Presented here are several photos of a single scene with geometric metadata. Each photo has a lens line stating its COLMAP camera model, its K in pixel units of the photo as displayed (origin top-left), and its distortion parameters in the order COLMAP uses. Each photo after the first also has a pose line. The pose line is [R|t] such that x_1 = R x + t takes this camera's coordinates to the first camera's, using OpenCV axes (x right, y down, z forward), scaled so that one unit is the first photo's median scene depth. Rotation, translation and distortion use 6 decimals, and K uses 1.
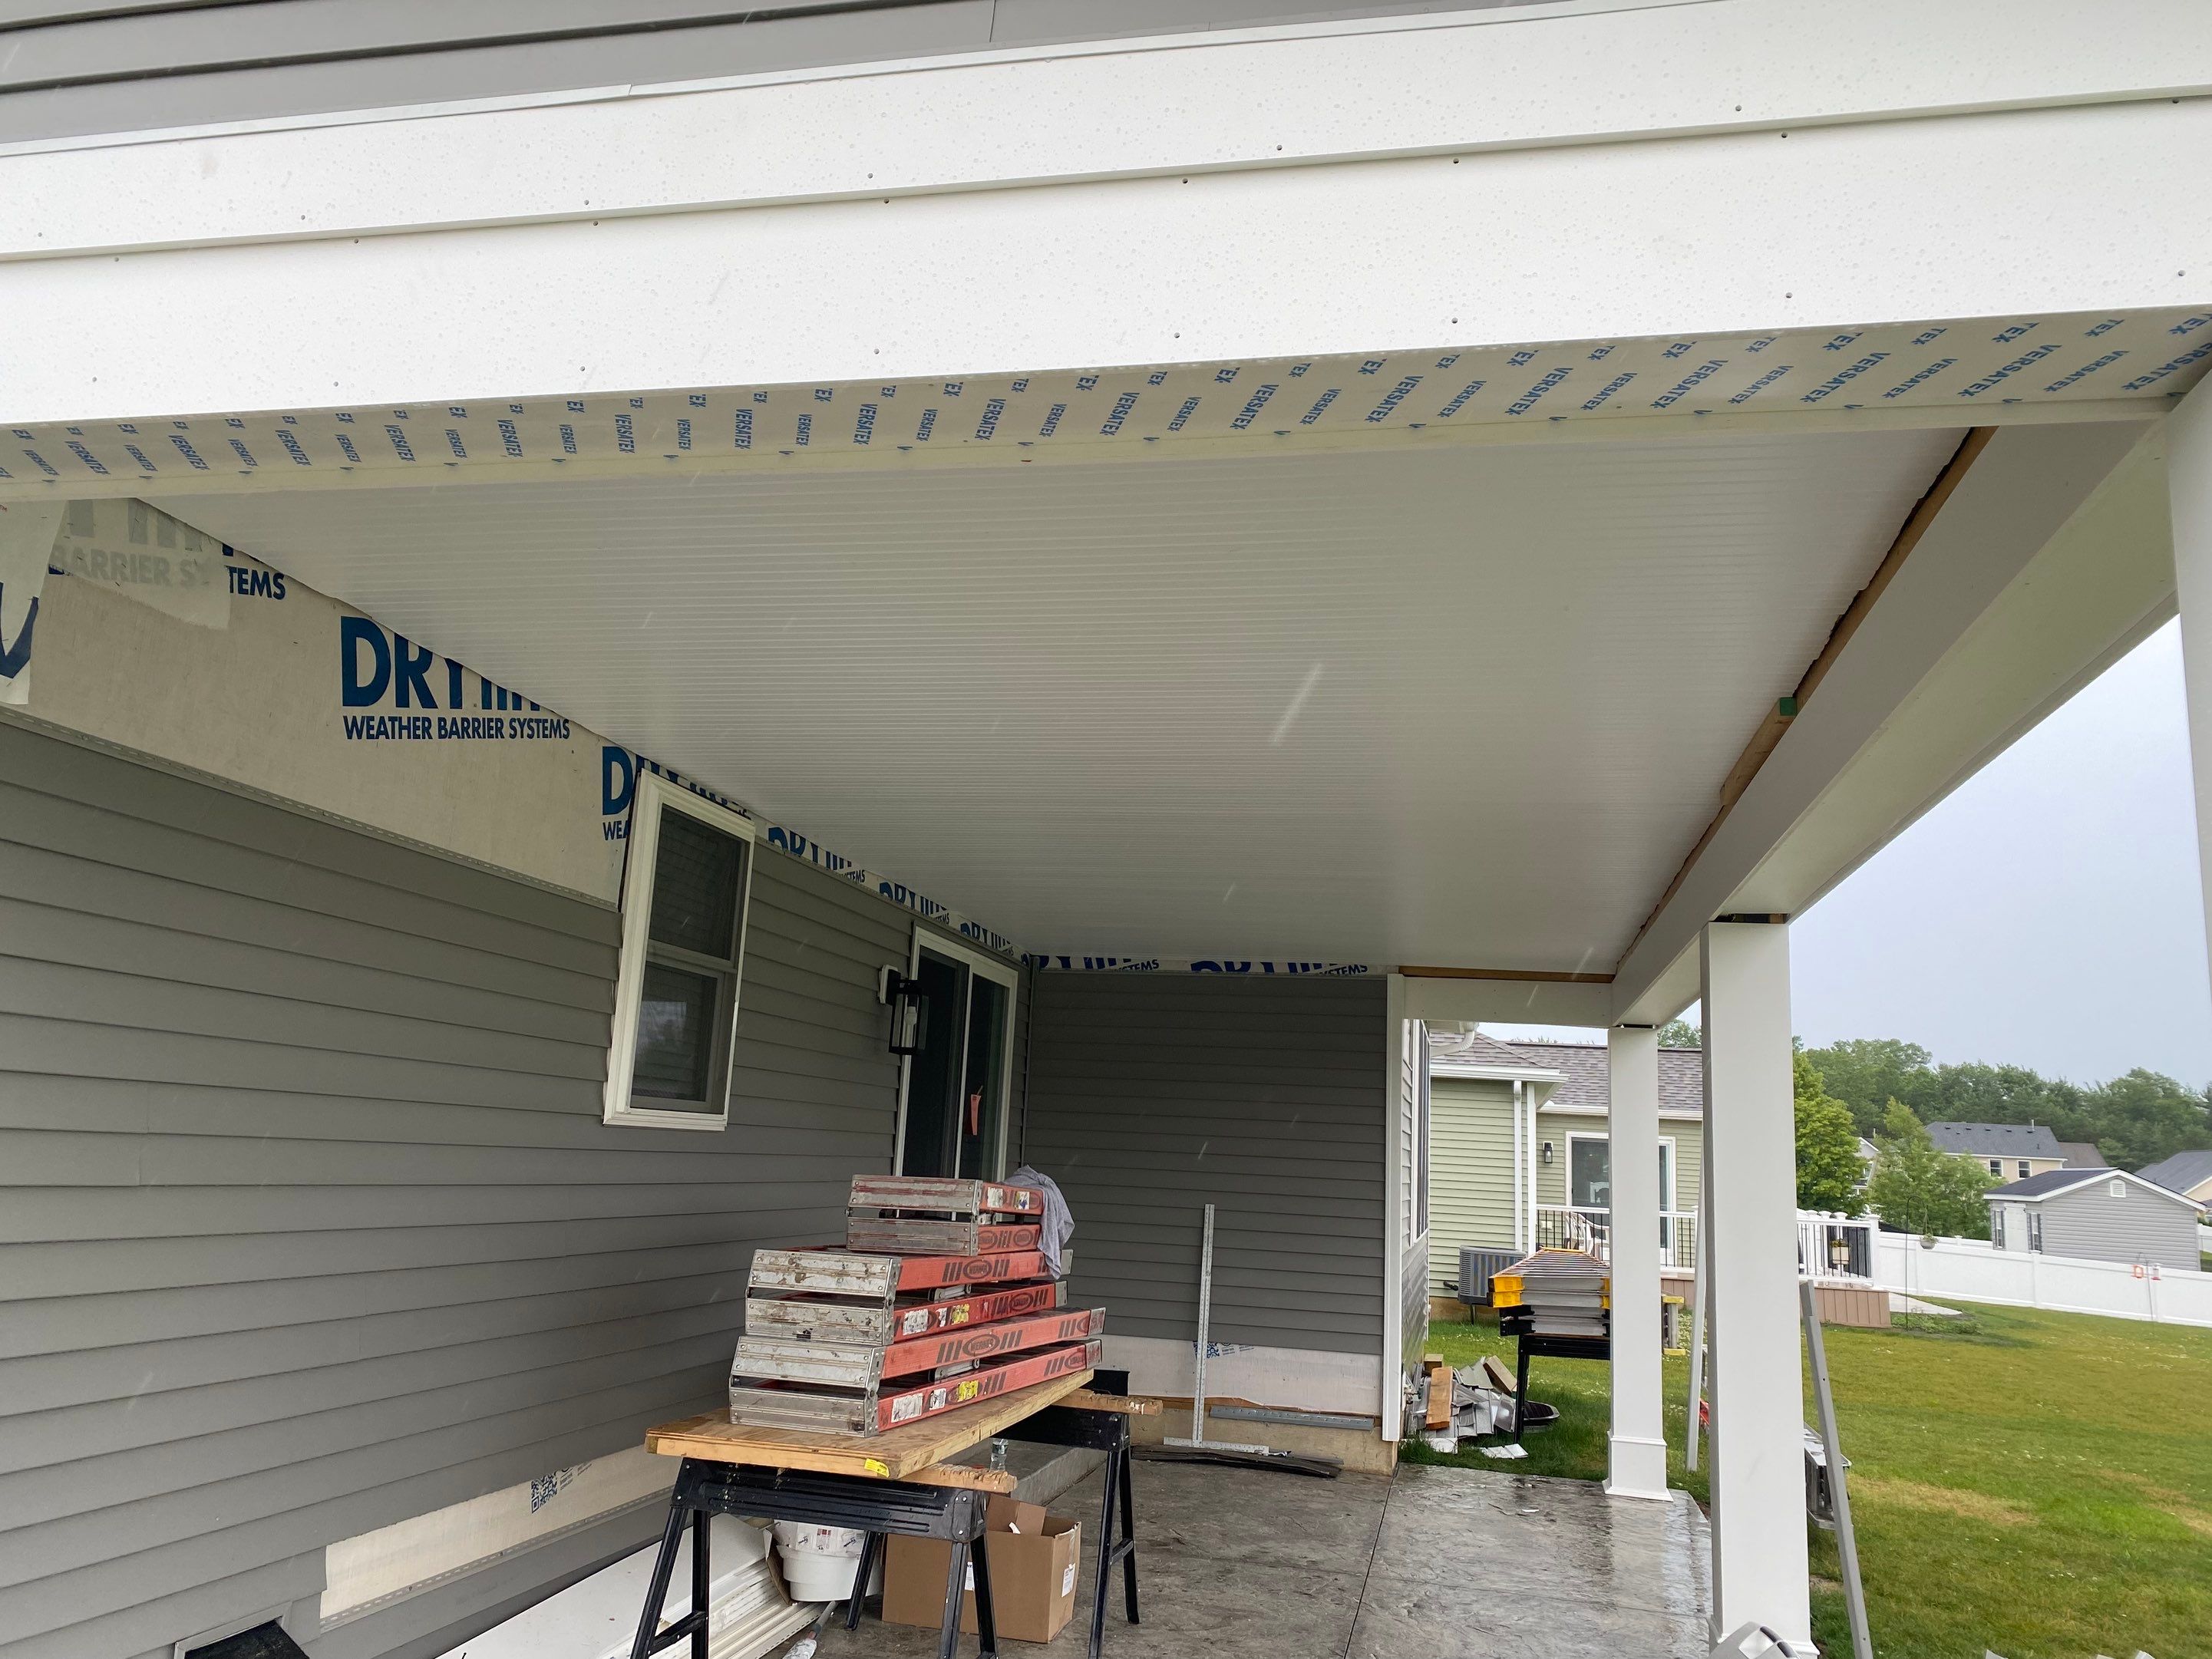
lens RADIAL K [[1695.5, 0, 1092.7], [0, 1695.5, 825.2], [0, 0, 1]] dist [0.060868, -0.090311]
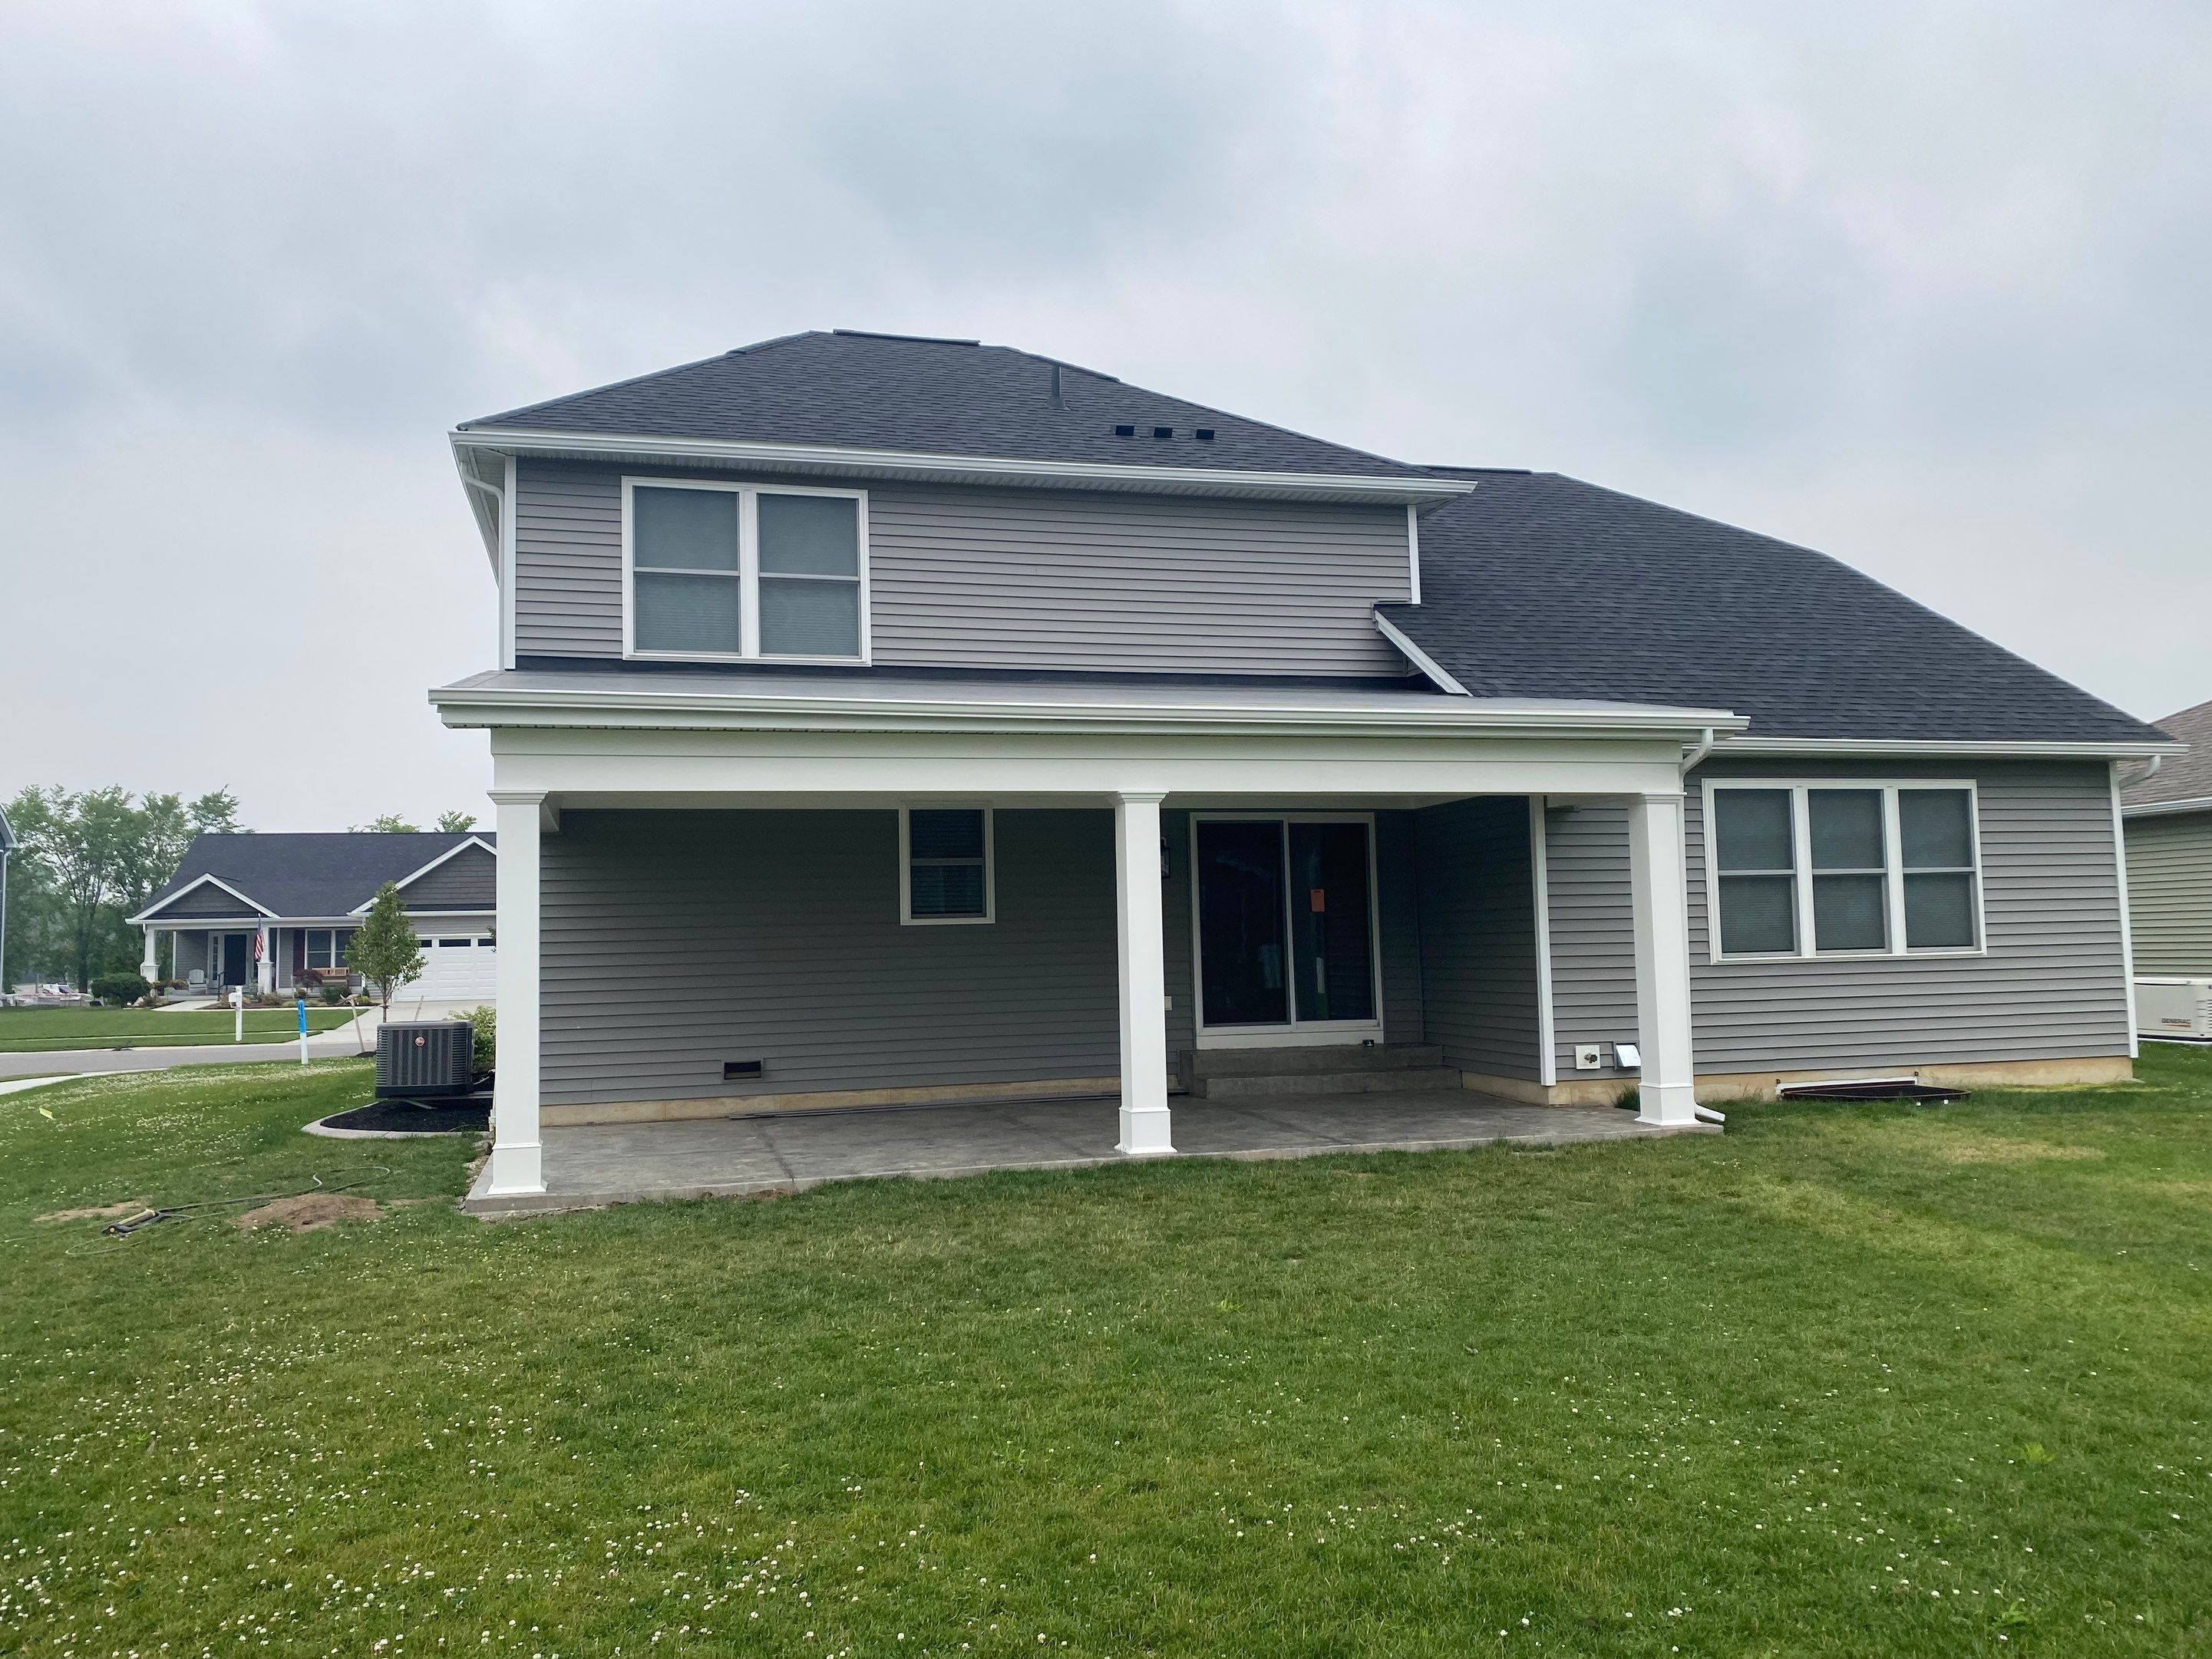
lens RADIAL K [[1695.5, 0, 1086.2], [0, 1695.5, 819.2], [0, 0, 1]] dist [0.060868, -0.090311]
pose [[0.465799, -0.130614, -0.875198, 1.625792], [0.216854, 0.975737, -0.030204, 0.104283], [0.857908, -0.175721, 0.482821, -0.054902]]
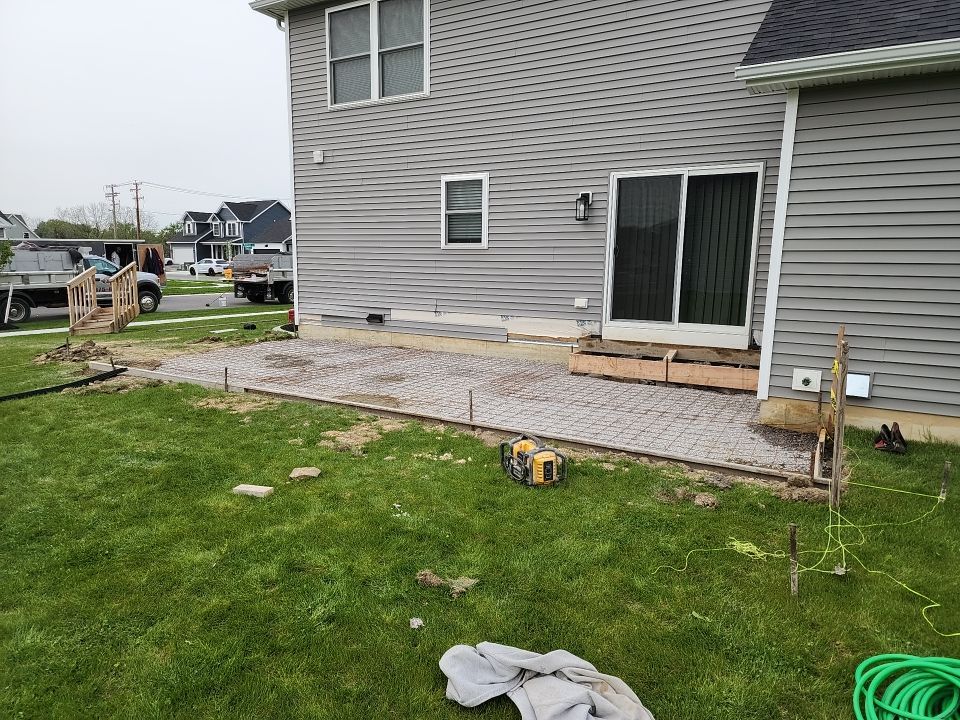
lens RADIAL K [[654.2, 0, 457.5], [0, 654.2, 363.7], [0, 0, 1]] dist [0.044476, -0.005802]
pose [[-0.333212, 0.094300, -0.938124, 1.091624], [0.154942, 0.986936, 0.044172, 0.300242], [0.930034, -0.130636, -0.343470, 1.148258]]
